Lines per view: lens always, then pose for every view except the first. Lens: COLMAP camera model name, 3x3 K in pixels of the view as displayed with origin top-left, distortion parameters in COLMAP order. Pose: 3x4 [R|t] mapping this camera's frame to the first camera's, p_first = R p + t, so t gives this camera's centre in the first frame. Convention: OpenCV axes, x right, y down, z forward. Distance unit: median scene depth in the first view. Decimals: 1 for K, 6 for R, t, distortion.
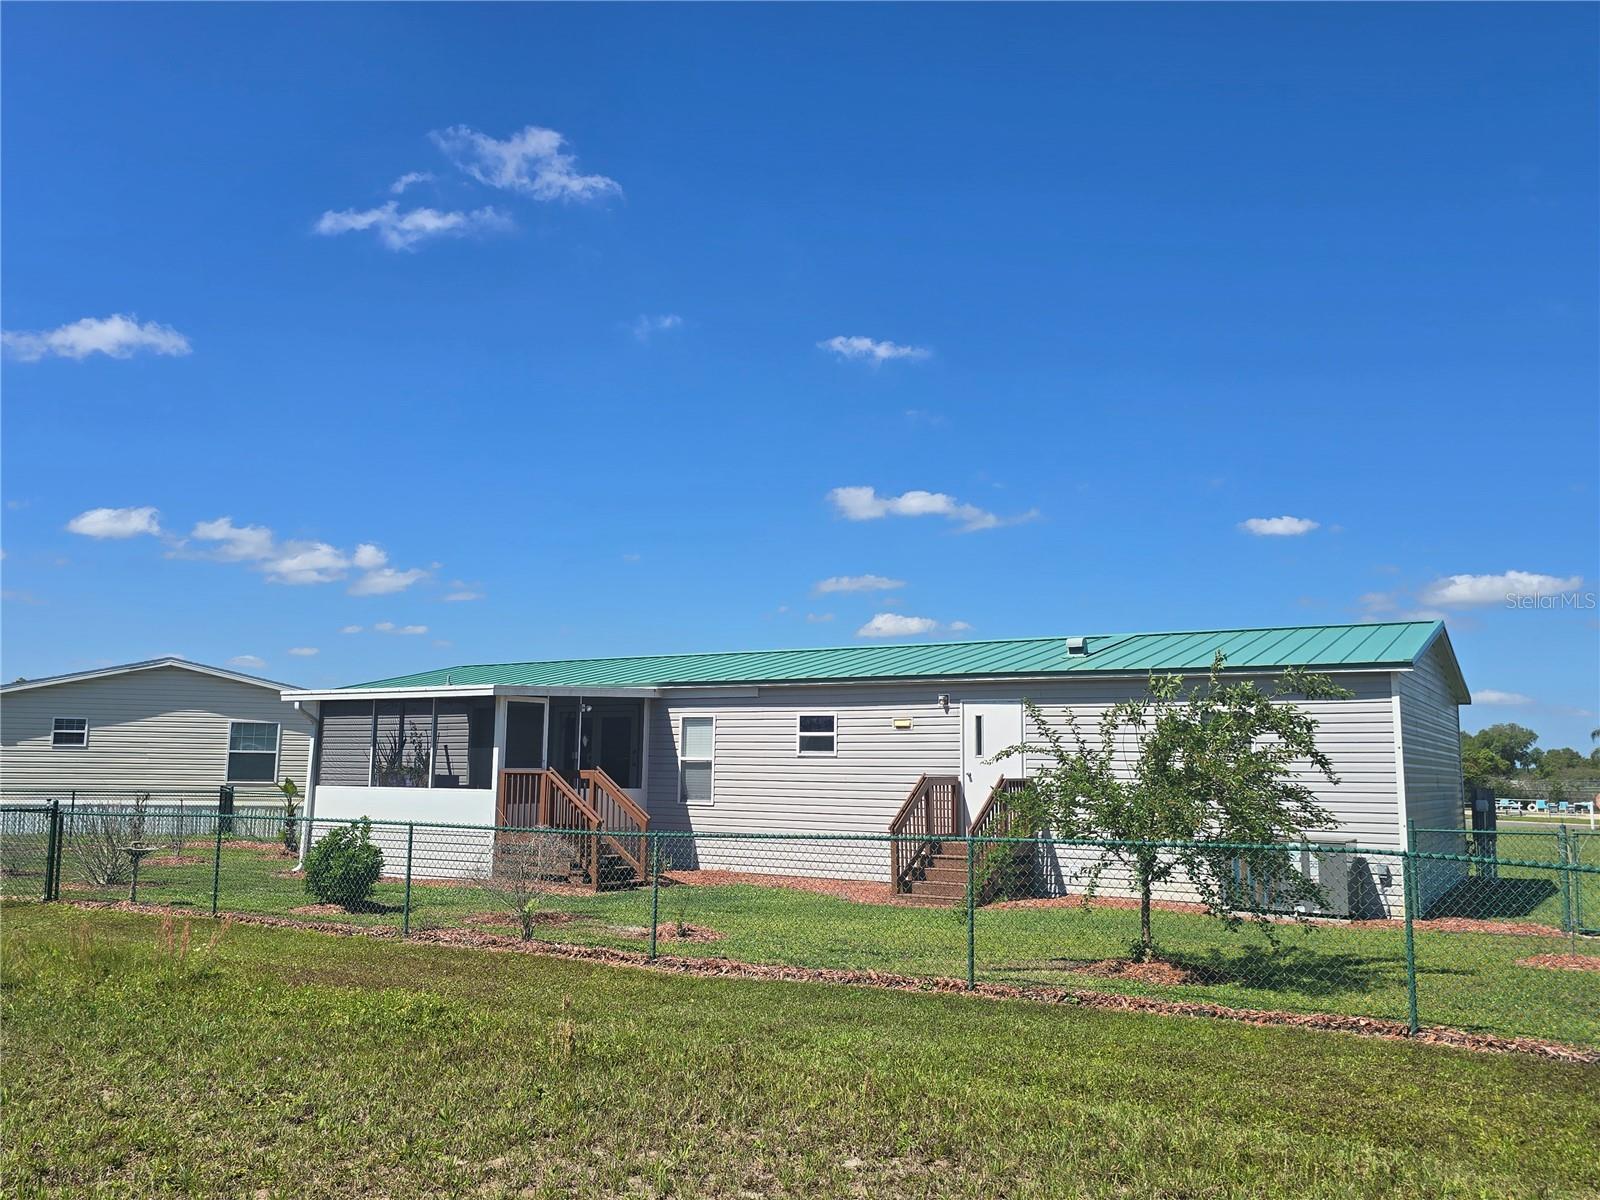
lens RADIAL K [[1243.0, 0, 800.0], [0, 1243.0, 600.0], [0, 0, 1]] dist [0.096107, -0.186264]
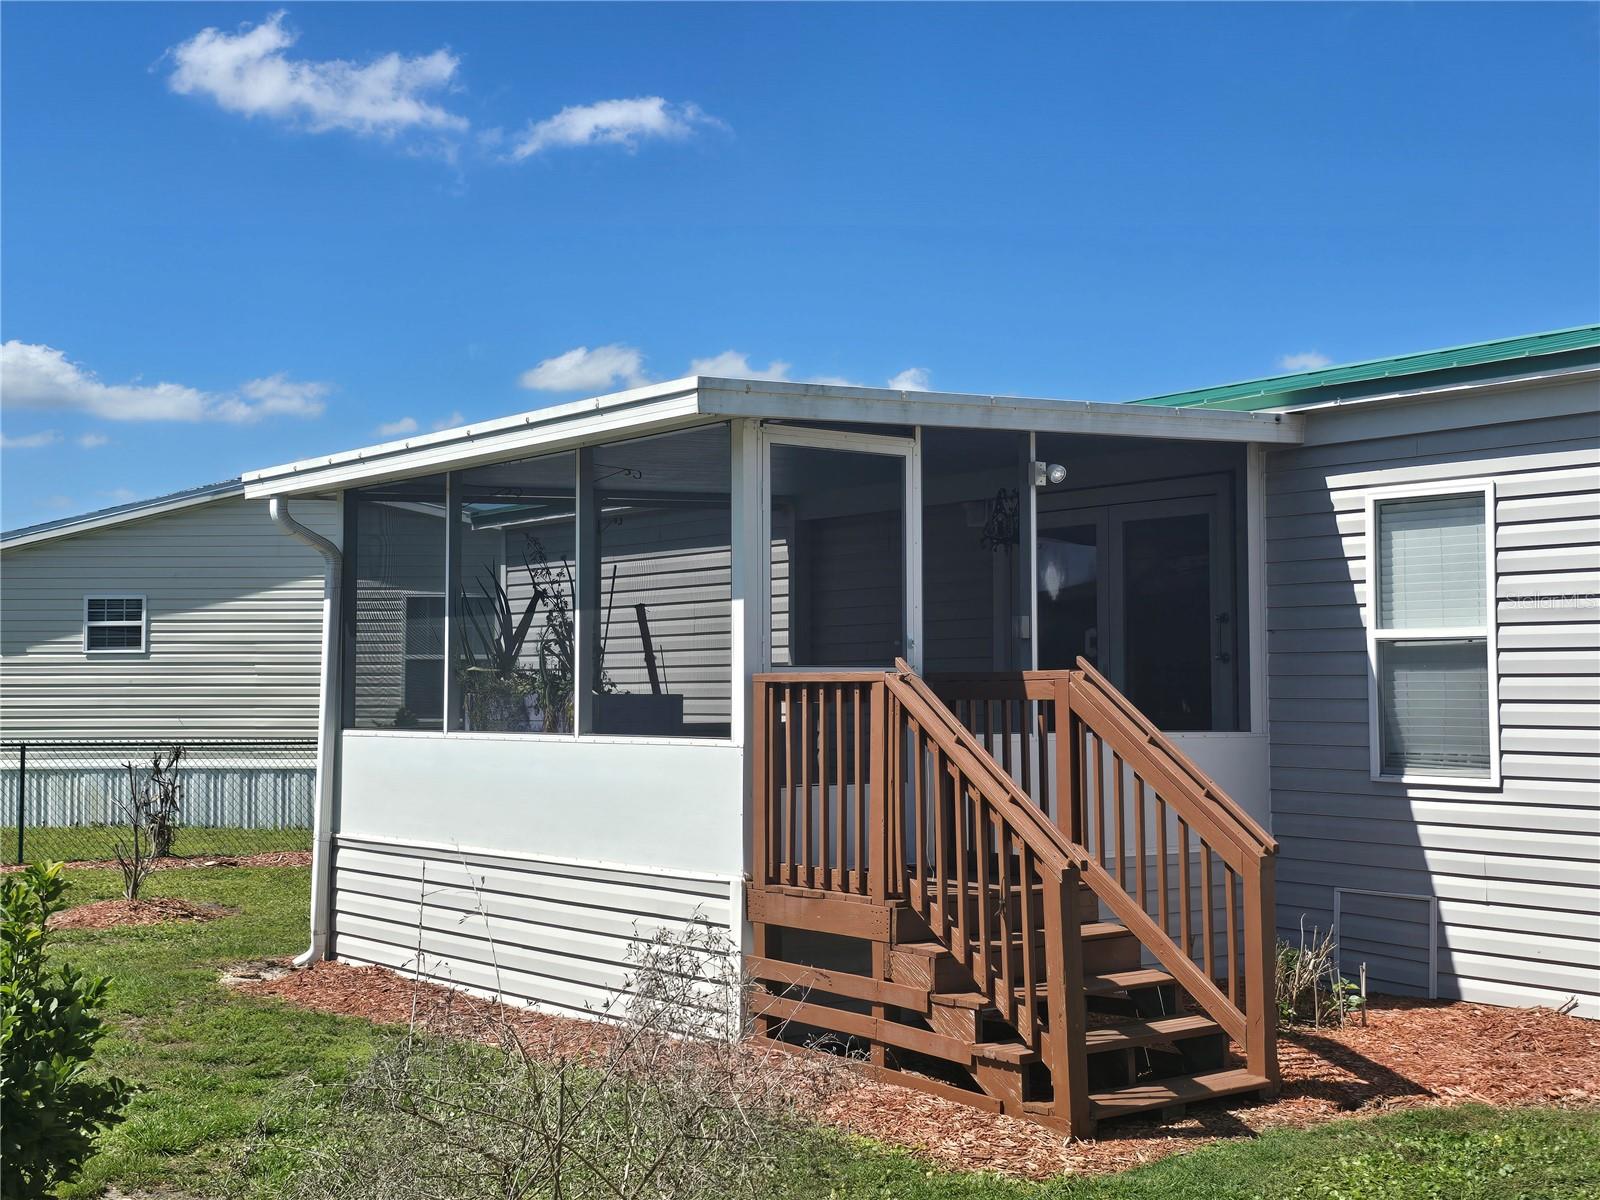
lens RADIAL K [[1806.2, 0, 800.0], [0, 1806.2, 600.0], [0, 0, 1]] dist [0.002770, 0.003534]
pose [[0.927328, -0.033257, -0.372769, -0.061808], [0.062759, 0.995758, 0.067286, 0.080921], [0.368950, -0.085791, 0.925481, 0.544009]]
